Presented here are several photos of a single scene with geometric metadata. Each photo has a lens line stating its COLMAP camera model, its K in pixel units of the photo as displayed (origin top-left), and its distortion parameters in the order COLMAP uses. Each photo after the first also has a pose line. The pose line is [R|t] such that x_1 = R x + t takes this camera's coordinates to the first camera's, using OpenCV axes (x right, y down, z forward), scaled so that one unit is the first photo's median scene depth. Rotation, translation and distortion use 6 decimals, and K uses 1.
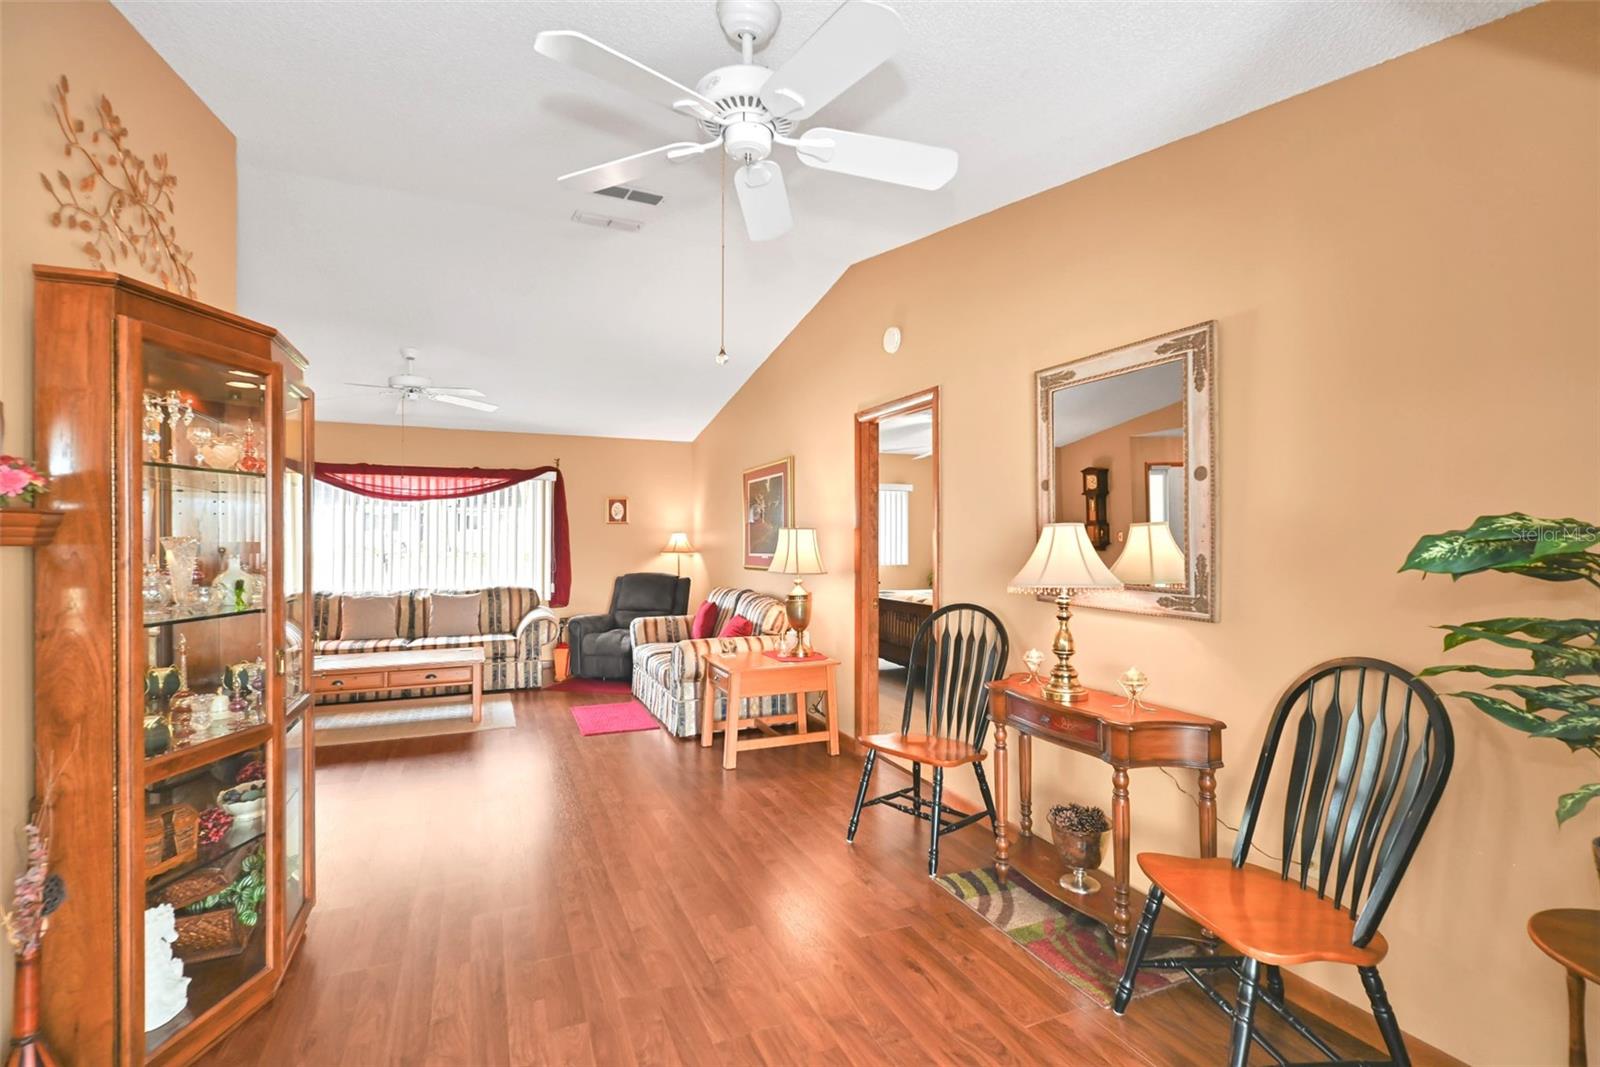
lens RADIAL K [[736.9, 0, 806.0], [0, 736.9, 543.8], [0, 0, 1]] dist [0.000375, 0.000024]
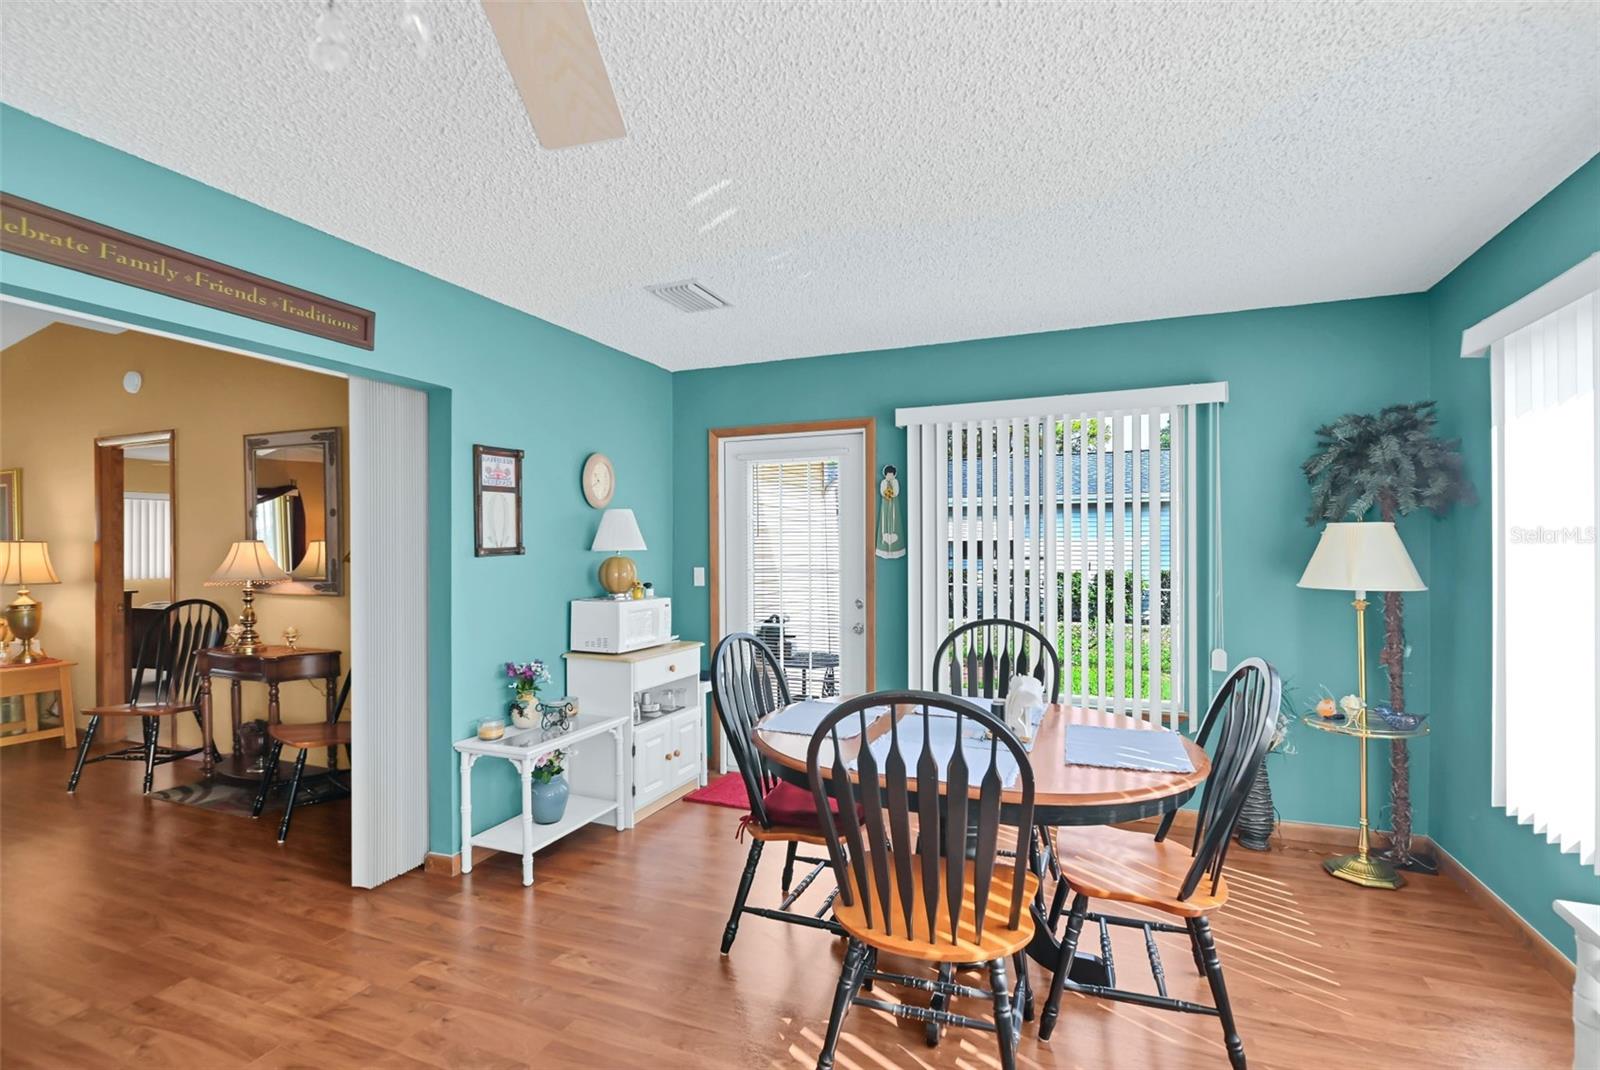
lens RADIAL K [[728.3, 0, 796.5], [0, 728.3, 552.9], [0, 0, 1]] dist [0.021960, -0.016044]
pose [[0.720856, -0.004834, 0.693068, 0.062156], [0.008428, 0.999963, -0.001790, 0.006855], [-0.693034, 0.007132, 0.720870, -0.528459]]
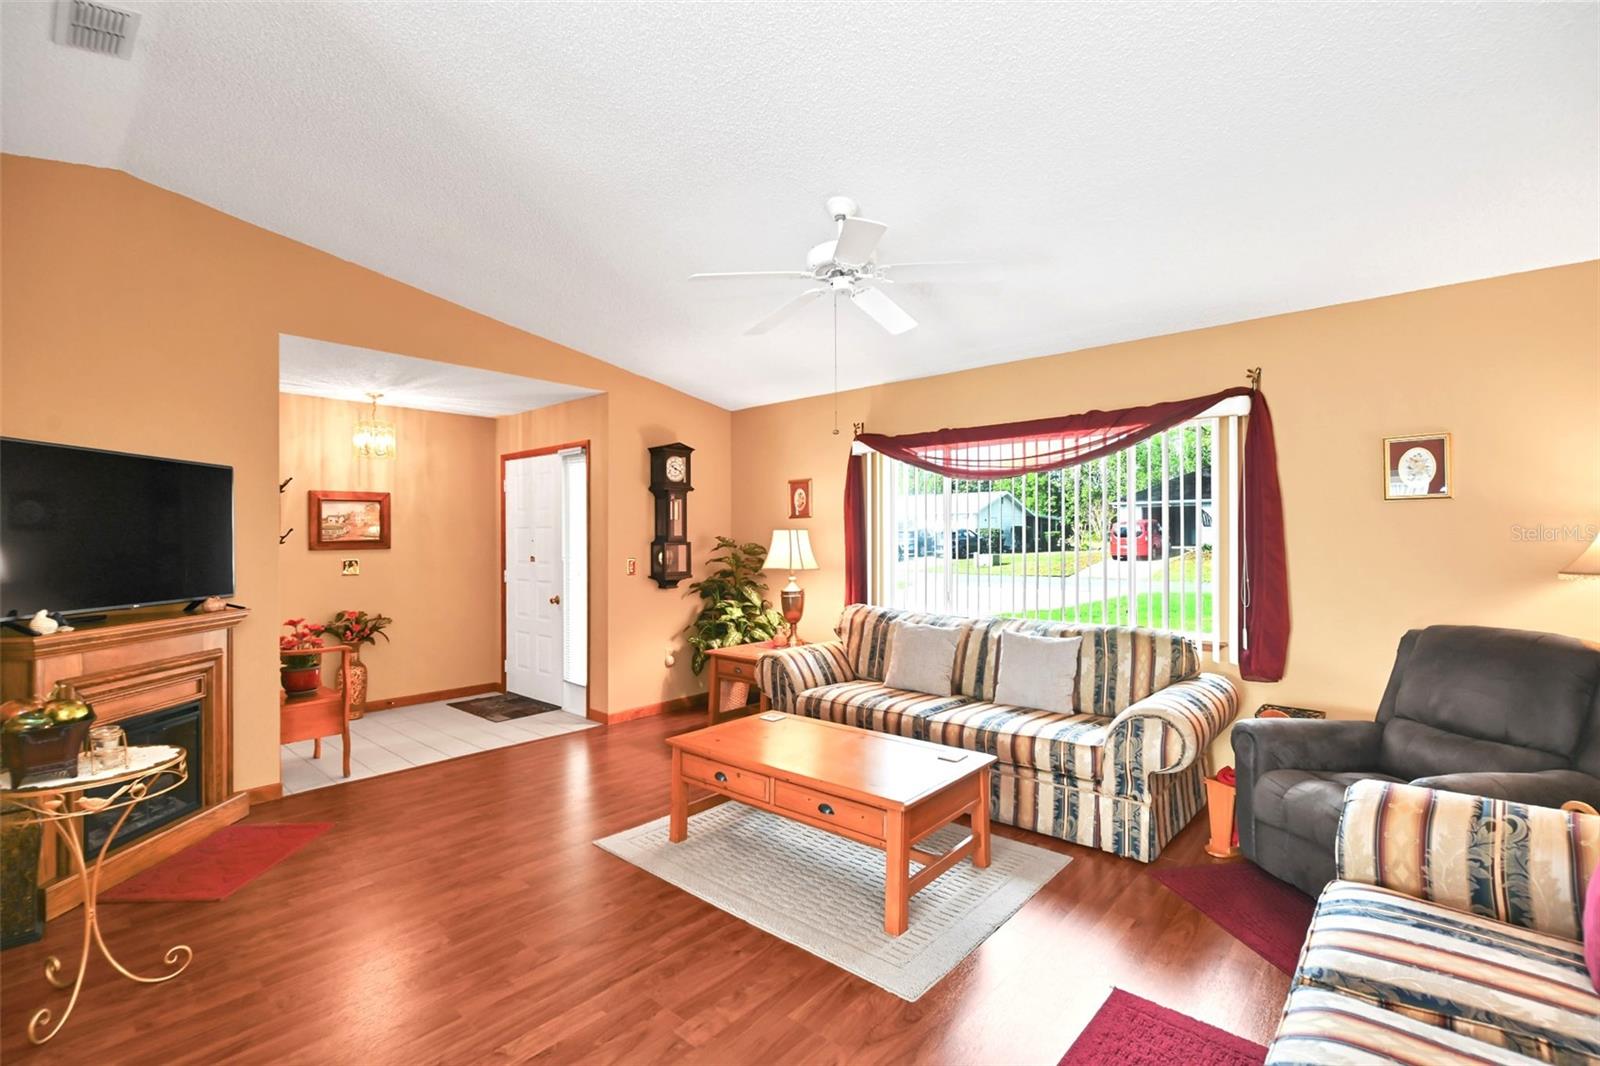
lens RADIAL K [[734.9, 0, 786.3], [0, 734.9, 517.8], [0, 0, 1]] dist [-0.015636, -0.000163]
pose [[0.405440, -0.022596, -0.913842, -0.046759], [0.003399, 0.999725, -0.023211, -0.014352], [0.914115, 0.006305, 0.405405, 0.869684]]
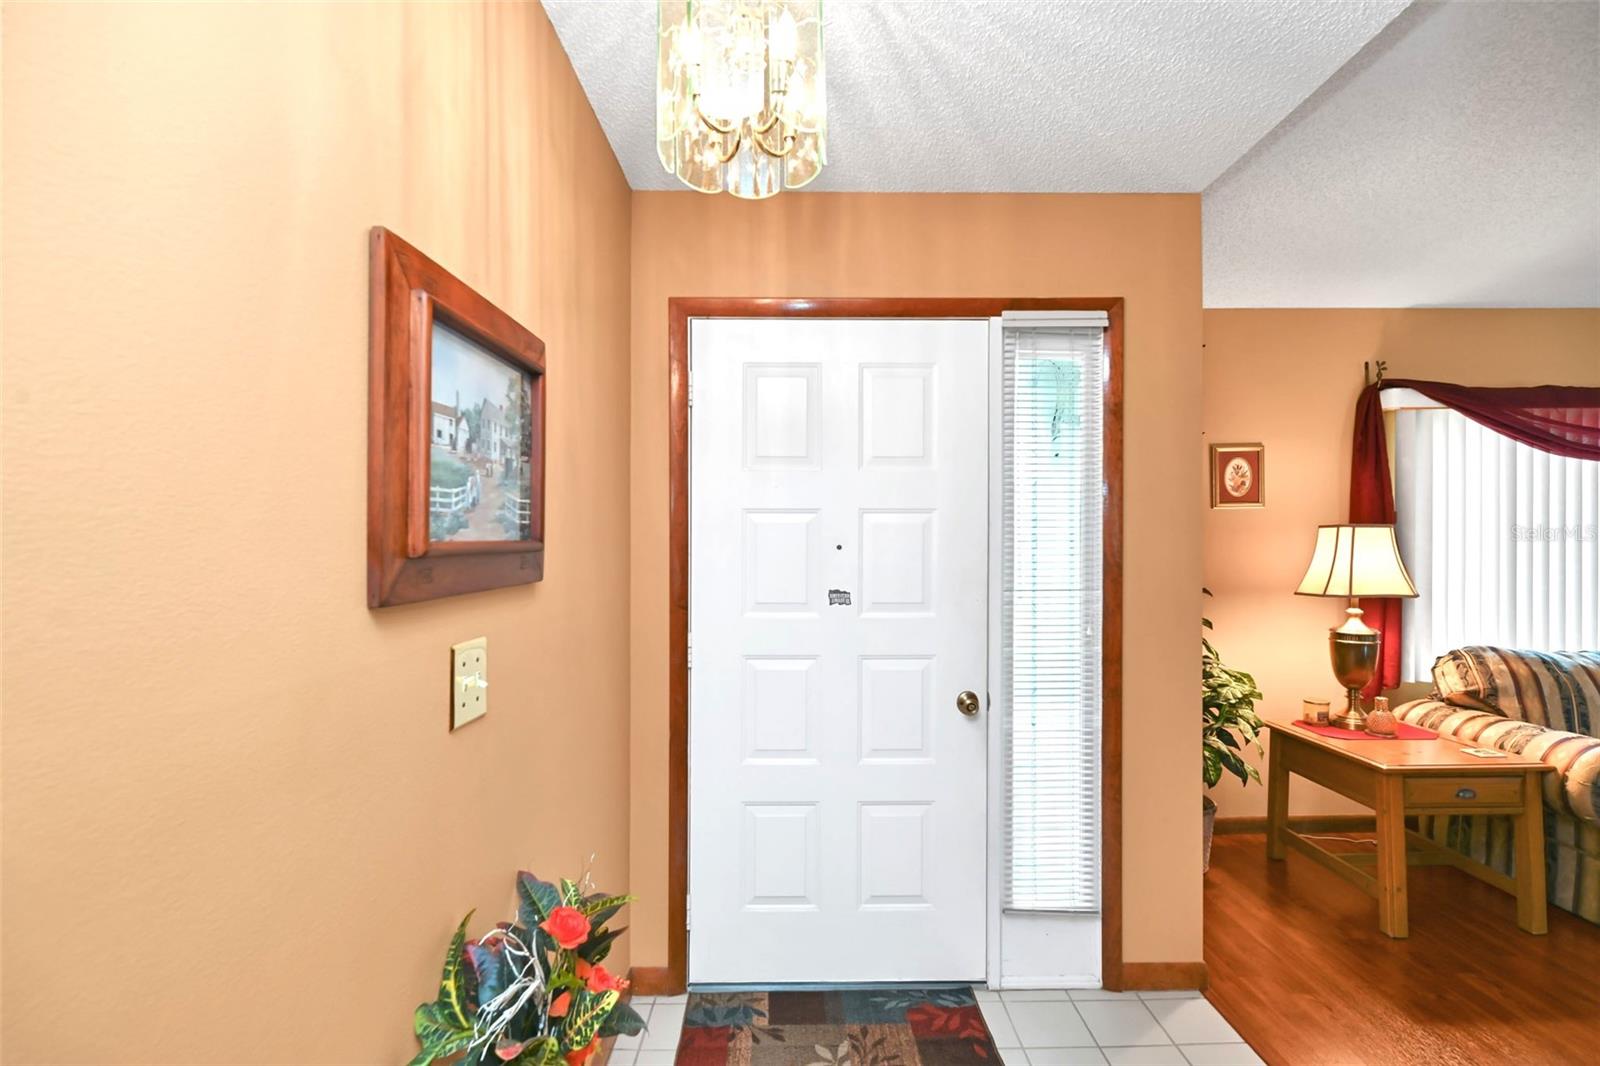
lens RADIAL K [[782.3, 0, 800.0], [0, 782.3, 533.0], [0, 0, 1]] dist [-0.012665, -0.000465]
pose [[0.922715, -0.005786, -0.385439, -1.257667], [0.000781, 0.999913, -0.013142, -0.007869], [0.385482, 0.011825, 0.922640, 0.504289]]
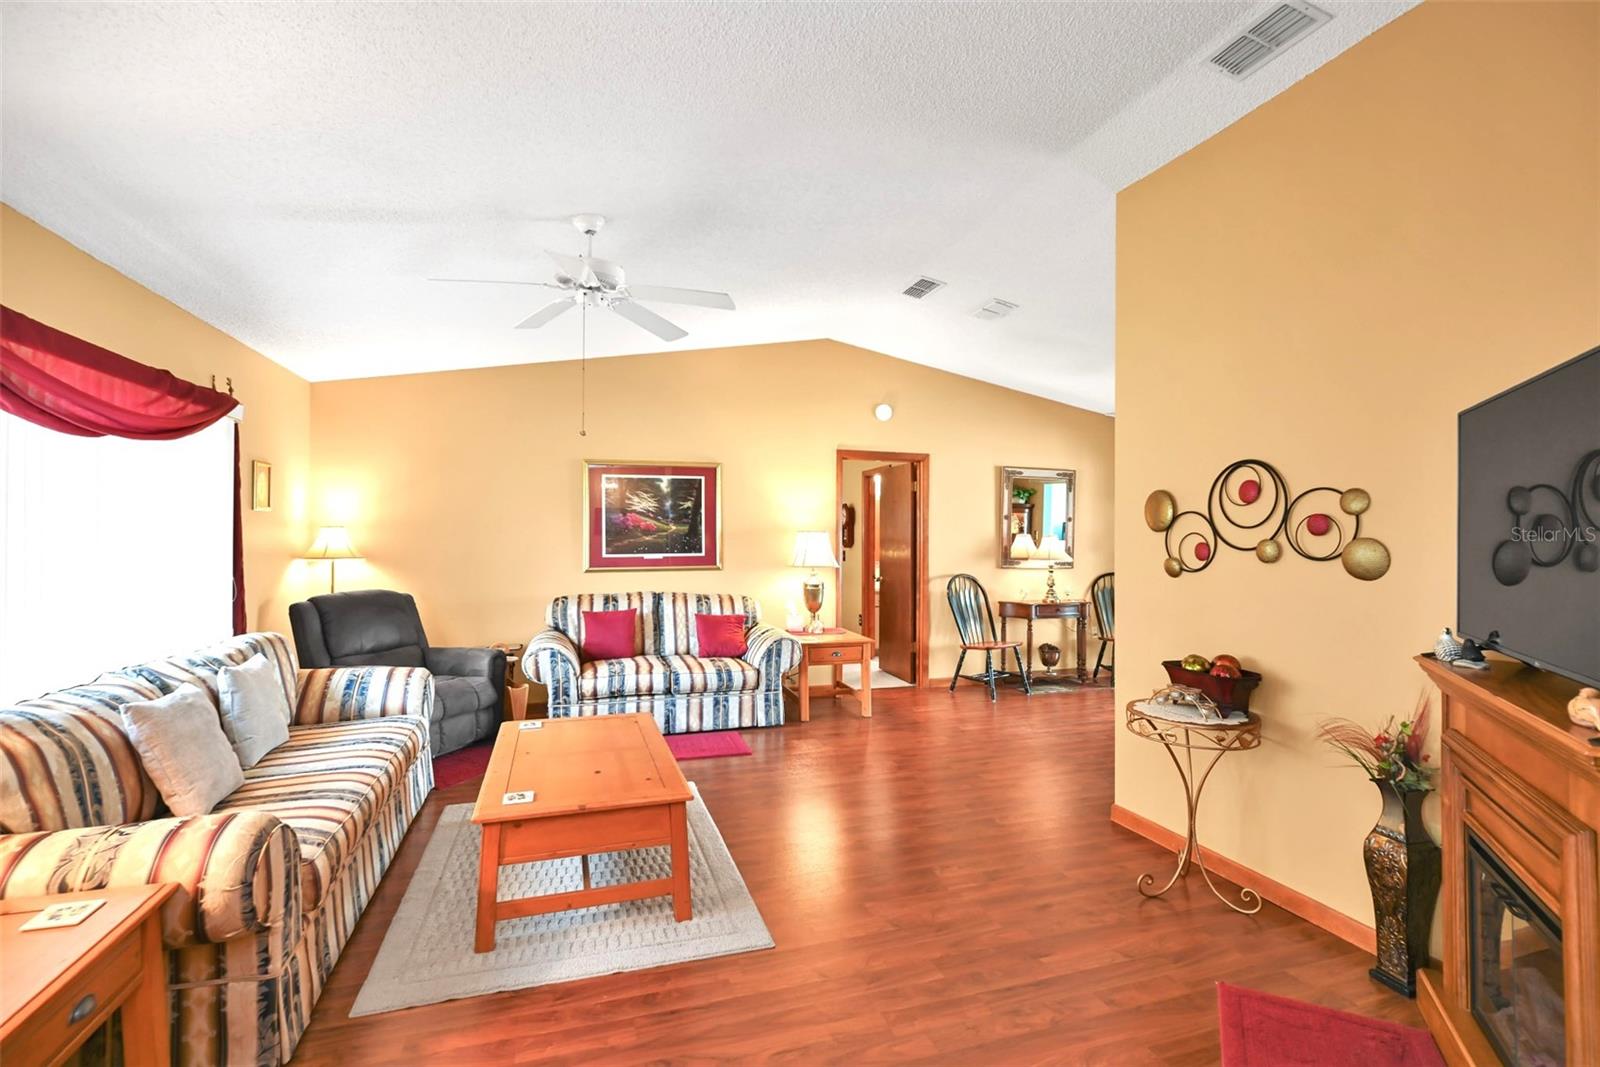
lens RADIAL K [[716.0, 0, 803.8], [0, 716.0, 537.6], [0, 0, 1]] dist [-0.011389, -0.001658]
pose [[0.093652, 0.001348, 0.995604, -1.275382], [-0.000780, 0.999999, -0.001280, -0.008562], [-0.995605, -0.000657, 0.093653, 0.933827]]
